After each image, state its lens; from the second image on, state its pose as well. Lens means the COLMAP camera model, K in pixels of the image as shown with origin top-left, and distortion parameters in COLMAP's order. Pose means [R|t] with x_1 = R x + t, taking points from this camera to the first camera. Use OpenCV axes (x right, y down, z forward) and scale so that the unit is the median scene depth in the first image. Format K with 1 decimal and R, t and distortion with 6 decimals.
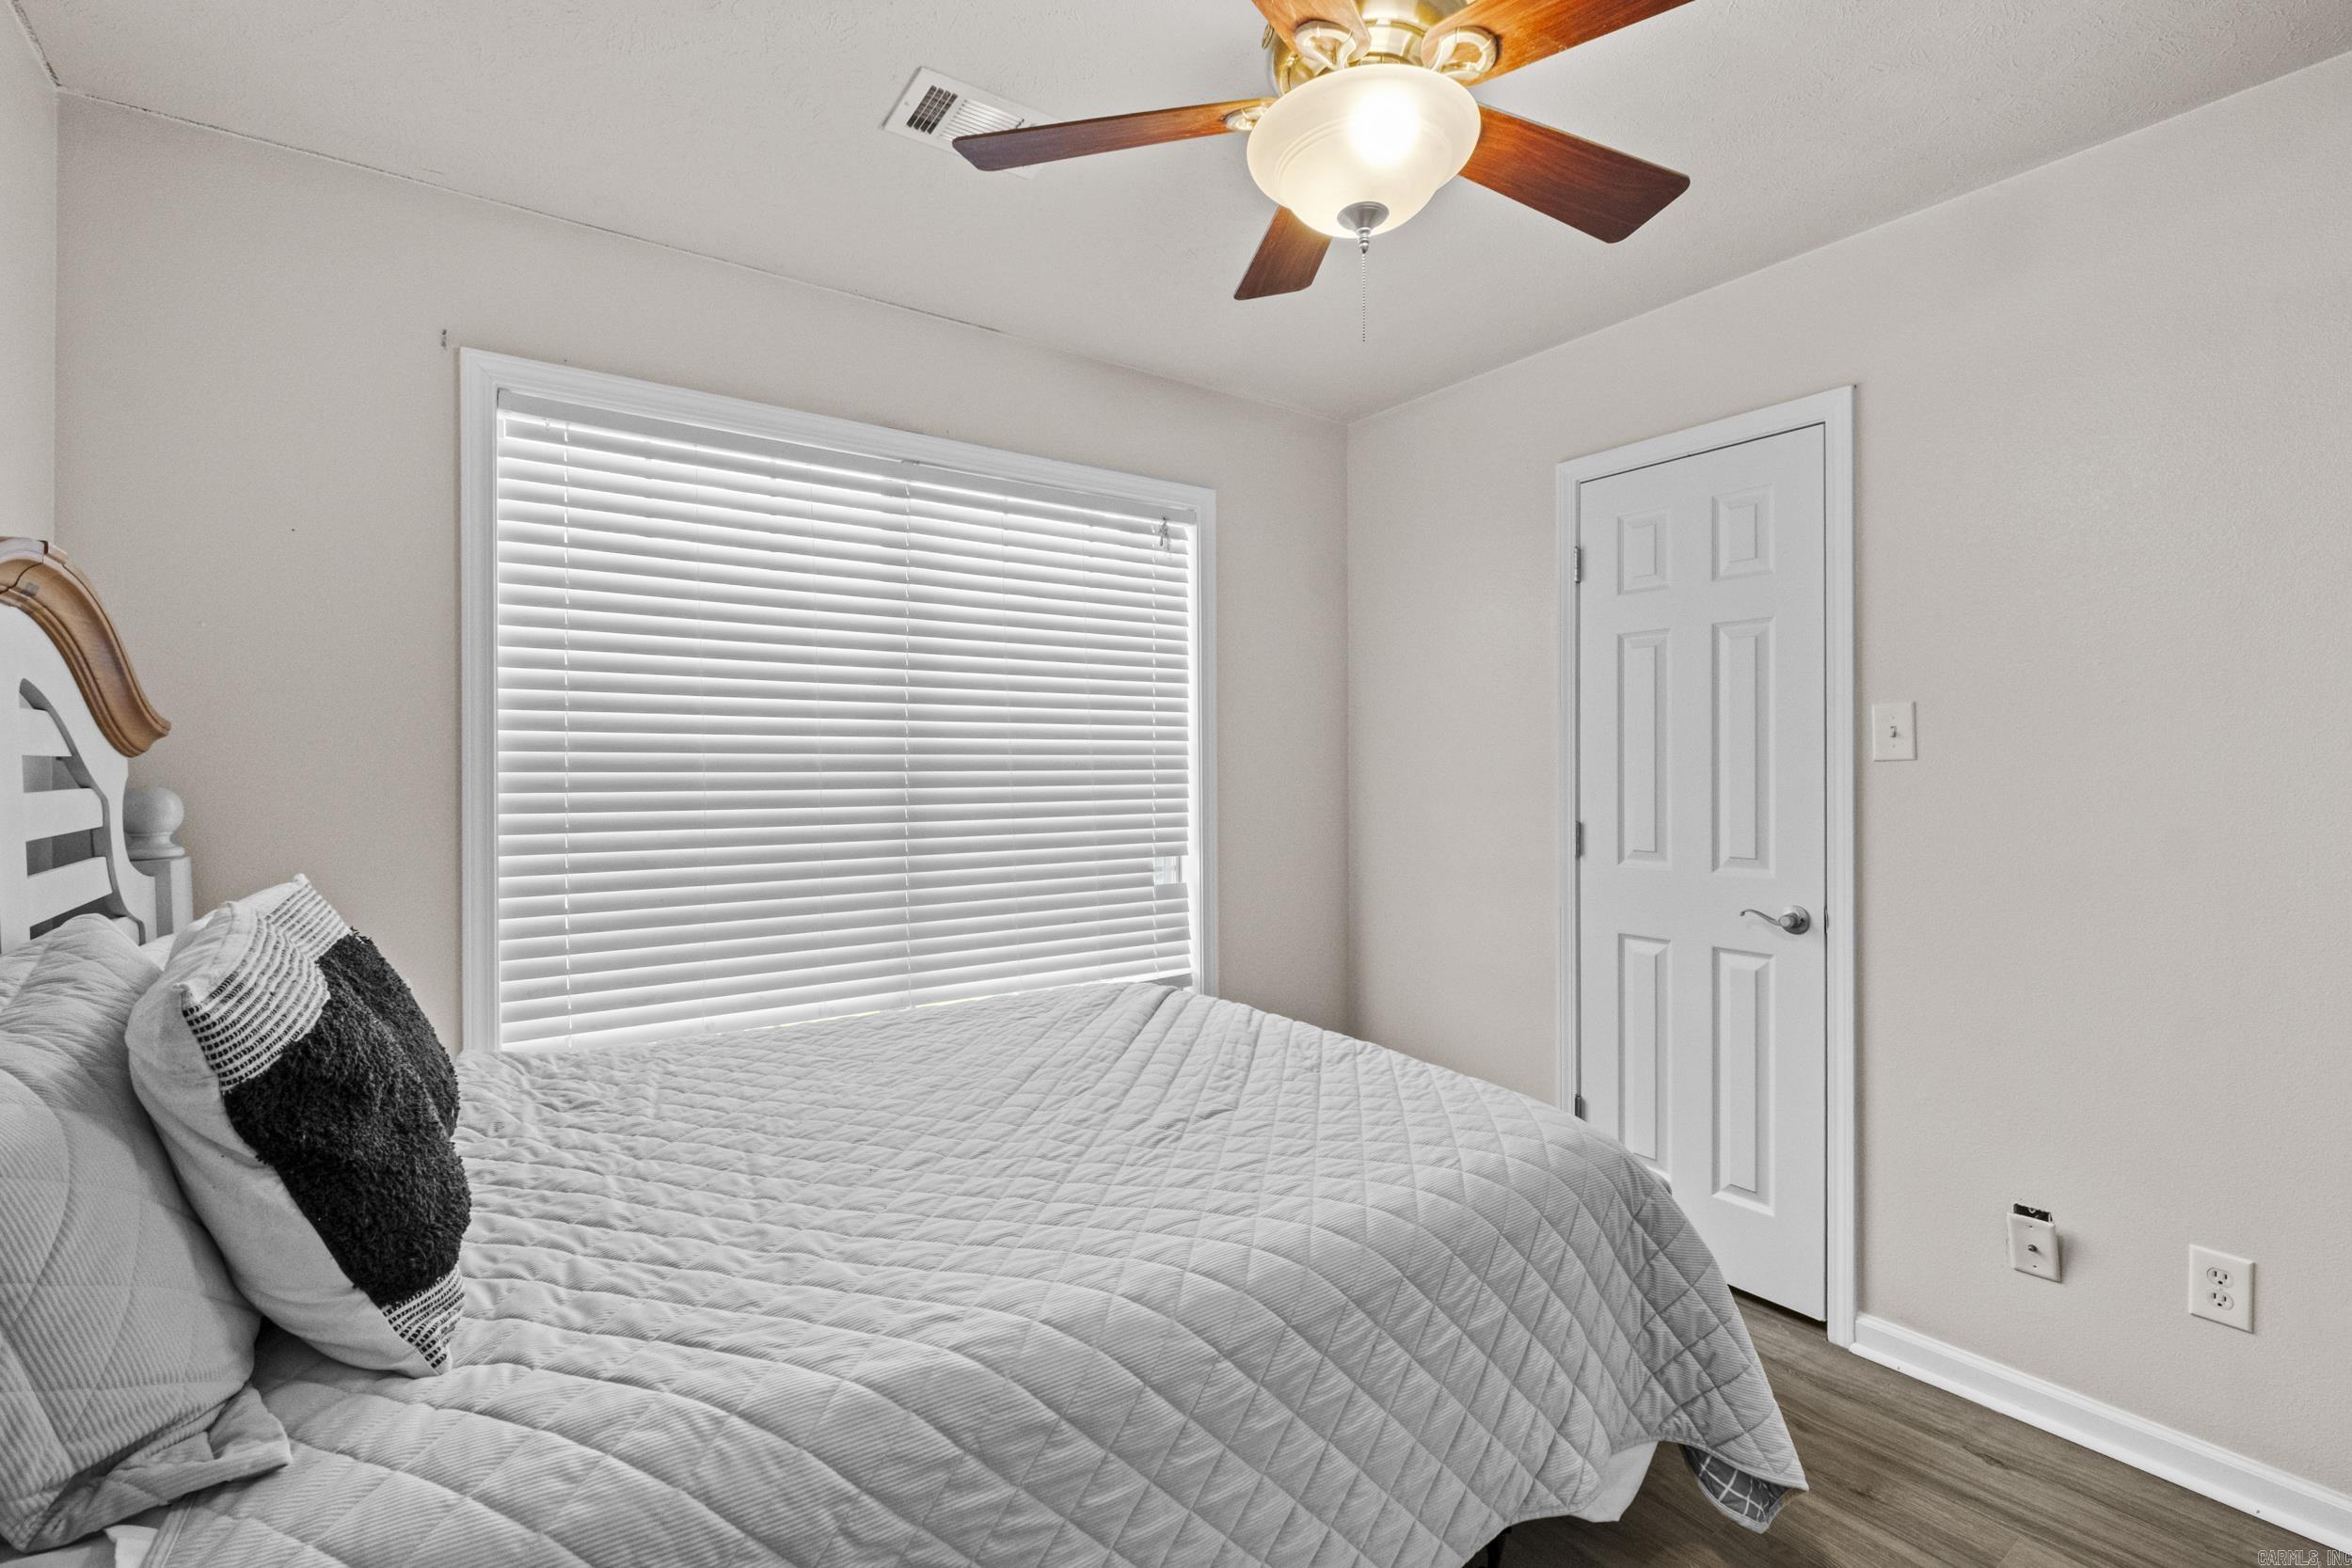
lens RADIAL K [[1044.5, 0, 1166.4], [0, 1044.5, 766.2], [0, 0, 1]] dist [-0.008598, 0.001653]
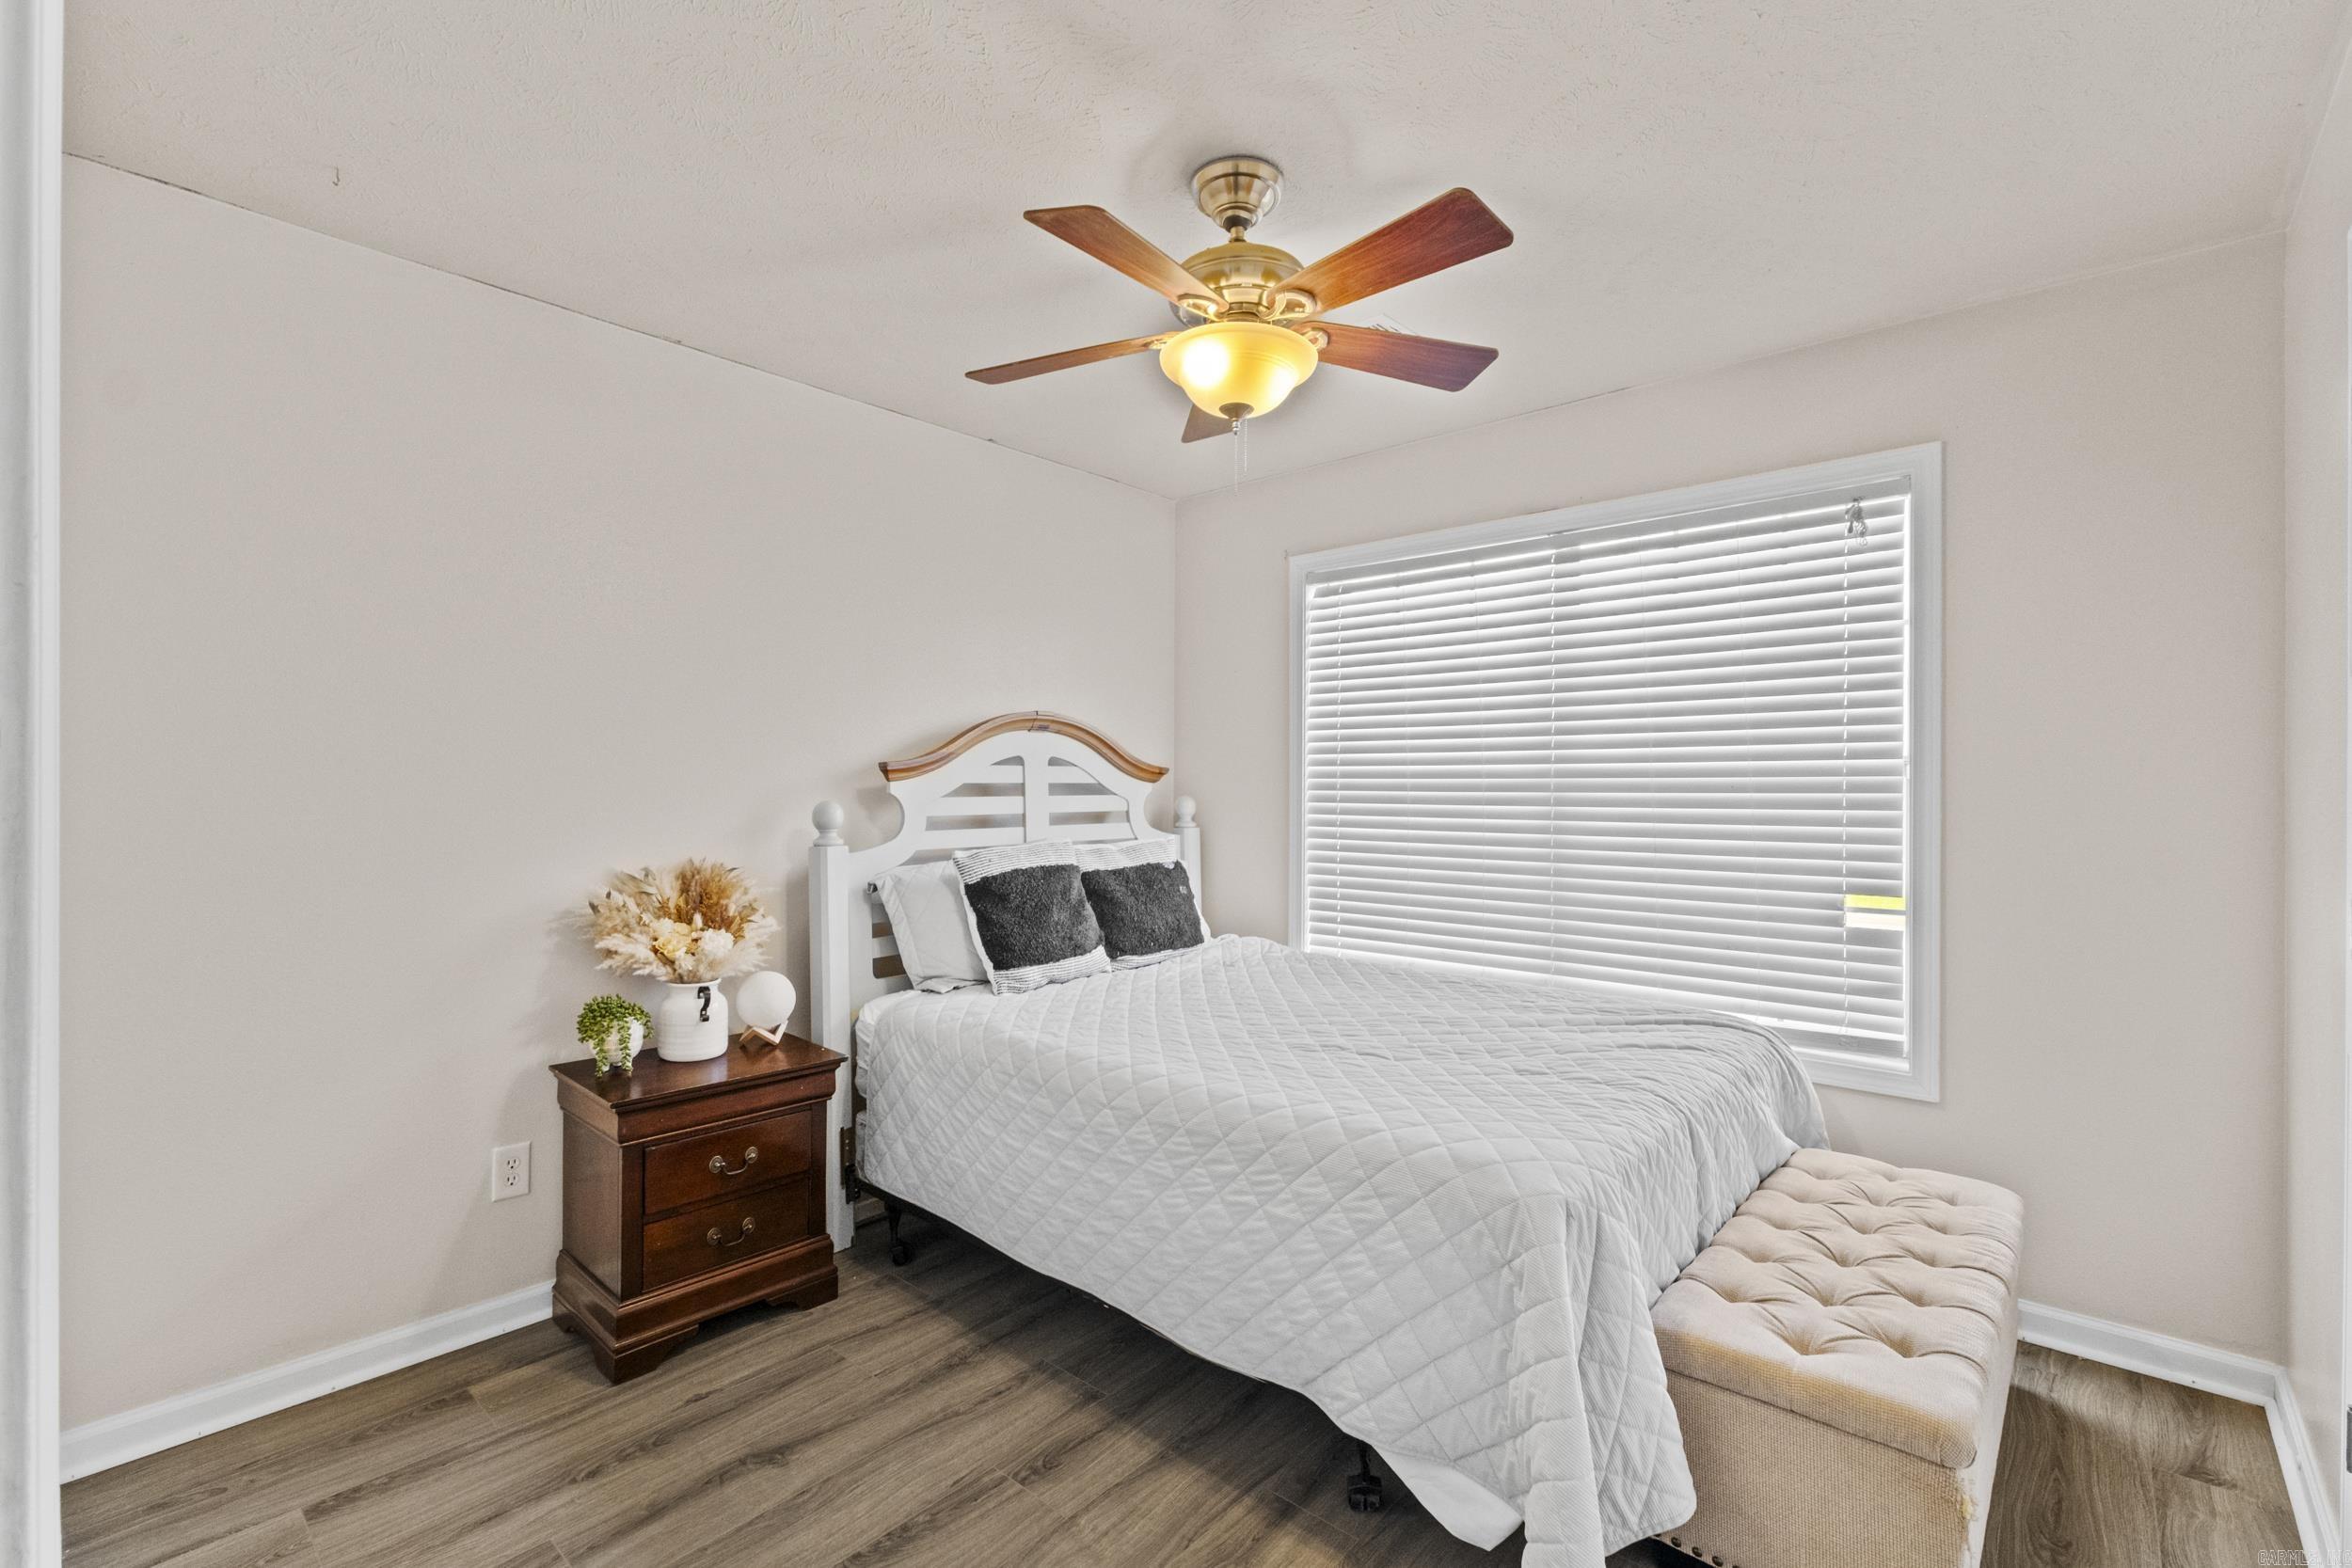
lens RADIAL K [[1044.5, 0, 1162.6], [0, 1044.5, 790.2], [0, 0, 1]] dist [-0.008598, 0.001653]
pose [[0.209879, 0.004776, -0.977716, 0.880070], [-0.002144, 0.999988, 0.004425, -0.001760], [0.977725, 0.001167, 0.209887, 0.328539]]
